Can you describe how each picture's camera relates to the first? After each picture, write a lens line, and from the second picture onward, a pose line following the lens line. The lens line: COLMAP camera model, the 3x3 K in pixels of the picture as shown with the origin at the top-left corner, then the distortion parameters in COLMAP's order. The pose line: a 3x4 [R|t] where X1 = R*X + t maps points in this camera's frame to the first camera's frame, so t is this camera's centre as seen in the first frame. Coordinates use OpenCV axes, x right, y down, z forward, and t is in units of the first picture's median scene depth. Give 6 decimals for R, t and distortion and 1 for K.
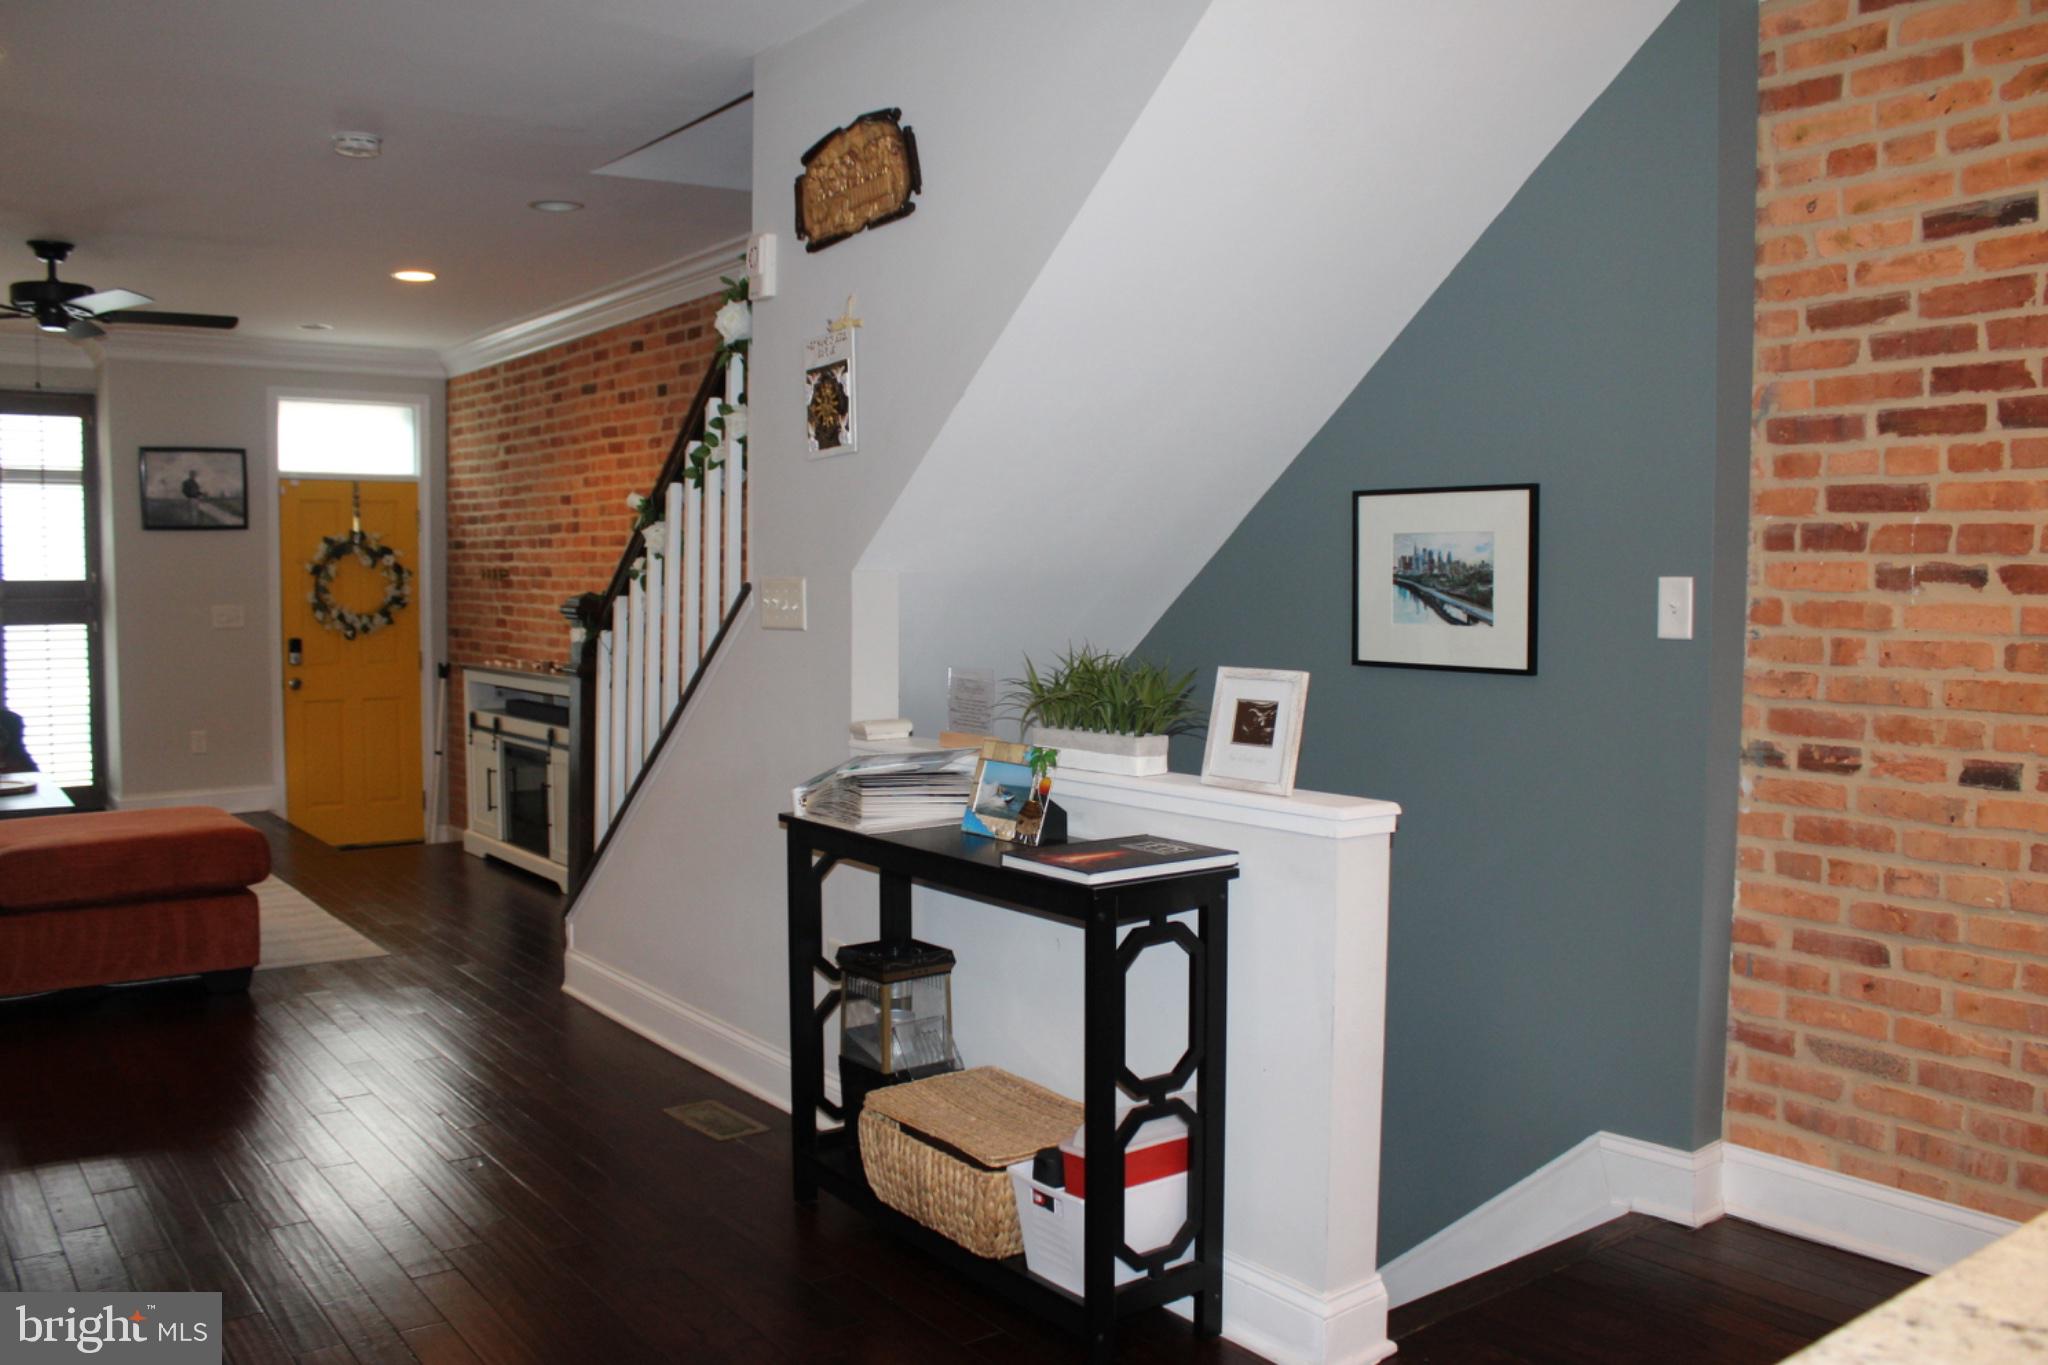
lens RADIAL K [[1695.6, 0, 1022.3], [0, 1695.6, 699.2], [0, 0, 1]] dist [-0.170996, 0.155044]
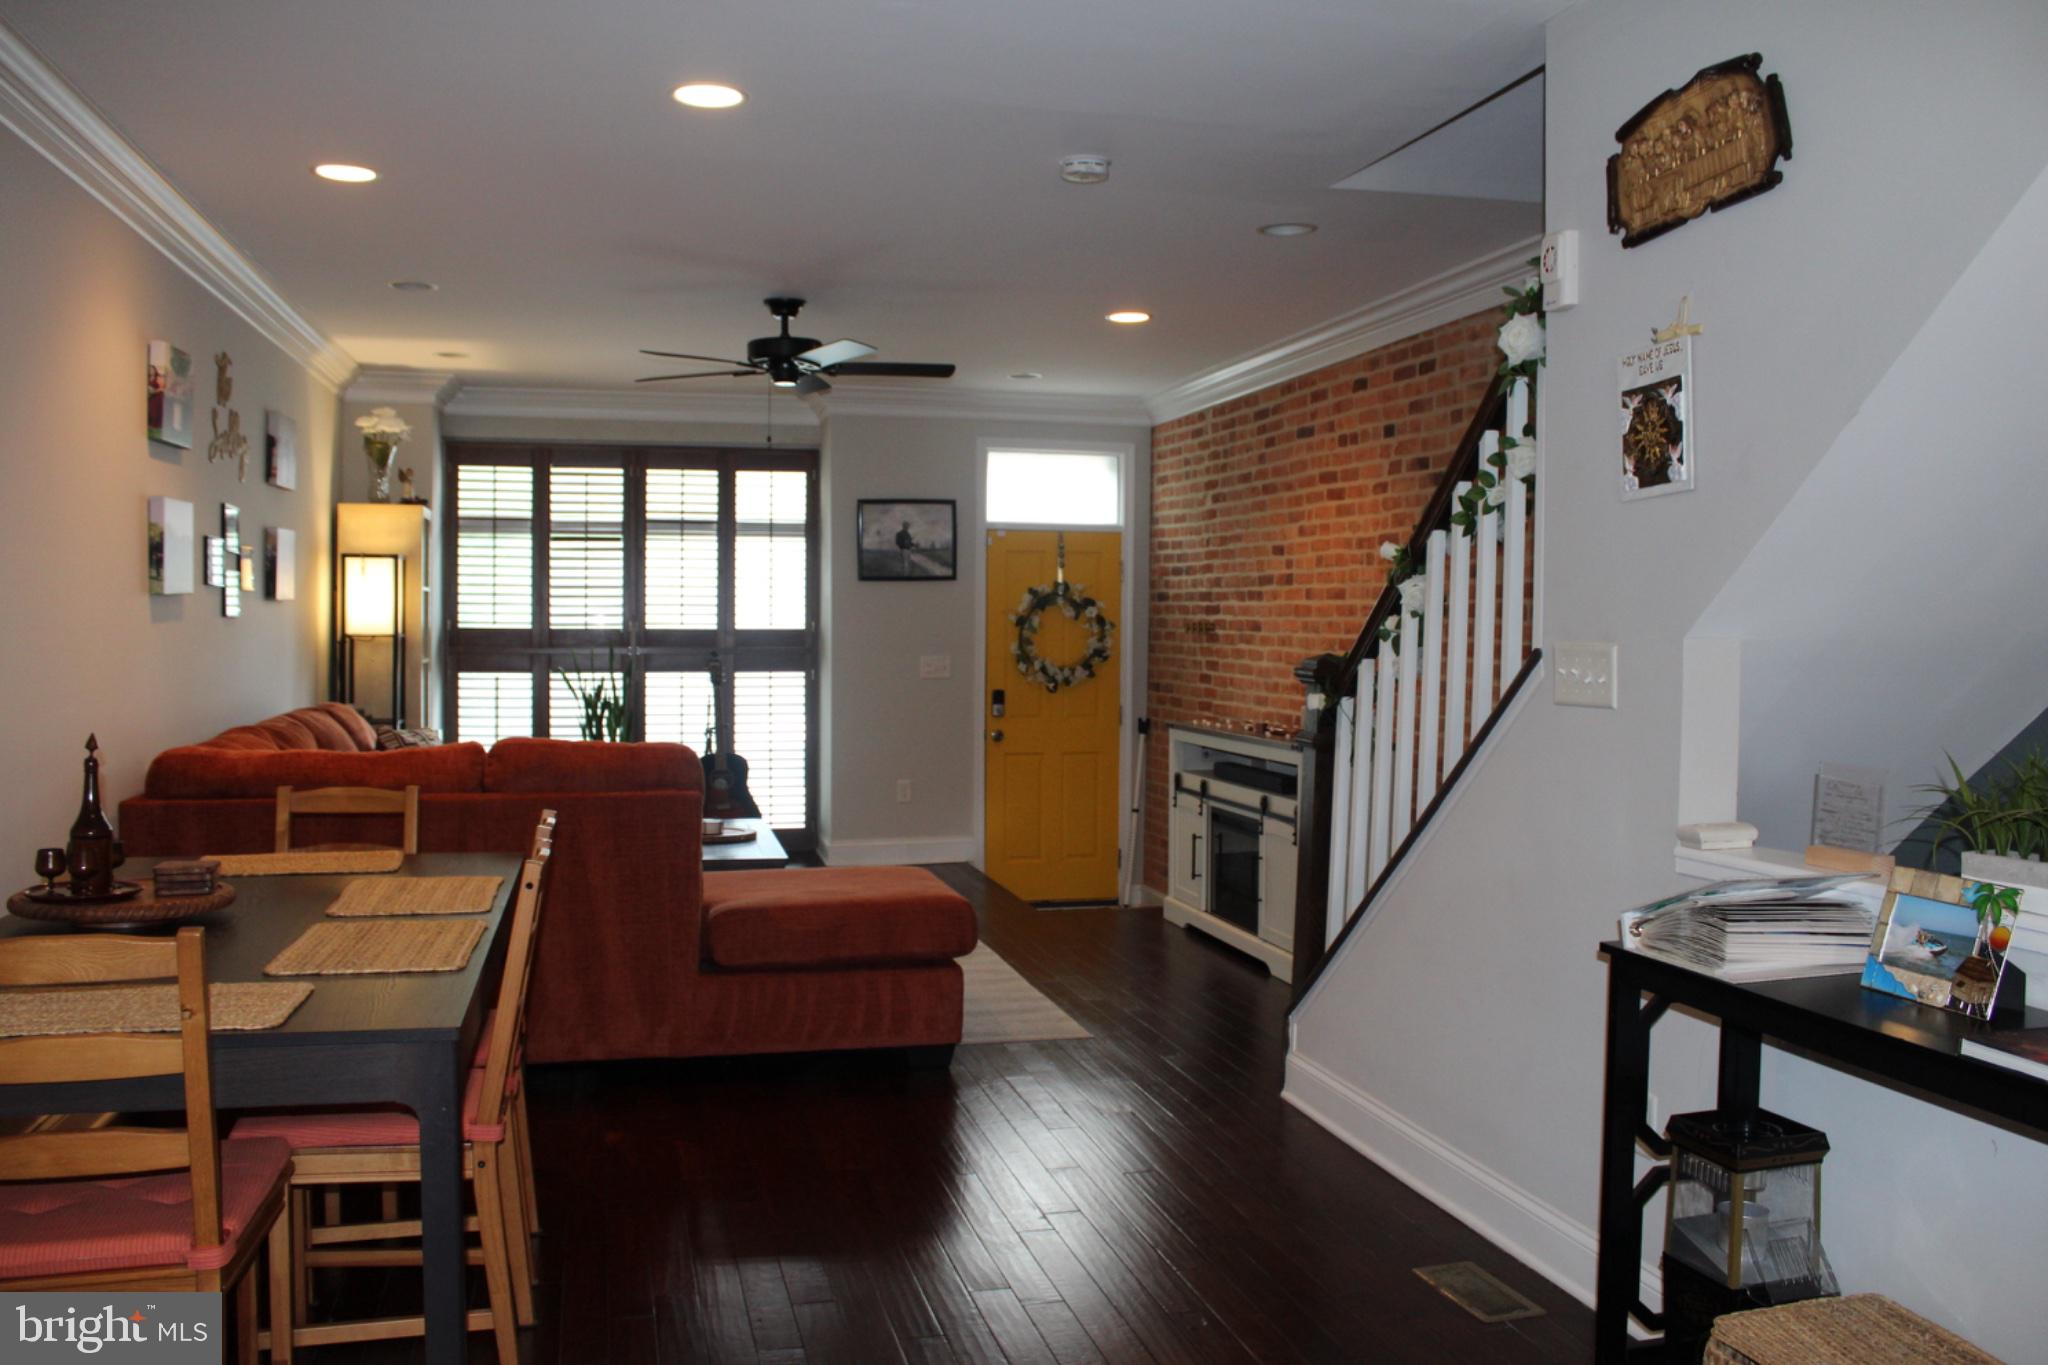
lens RADIAL K [[1695.6, 0, 1022.3], [0, 1695.6, 699.2], [0, 0, 1]] dist [-0.170996, 0.155044]
pose [[0.923844, 0.019556, -0.382270, -0.055892], [-0.030963, 0.999239, -0.023710, -0.011241], [0.381516, 0.033741, 0.923746, 0.094453]]
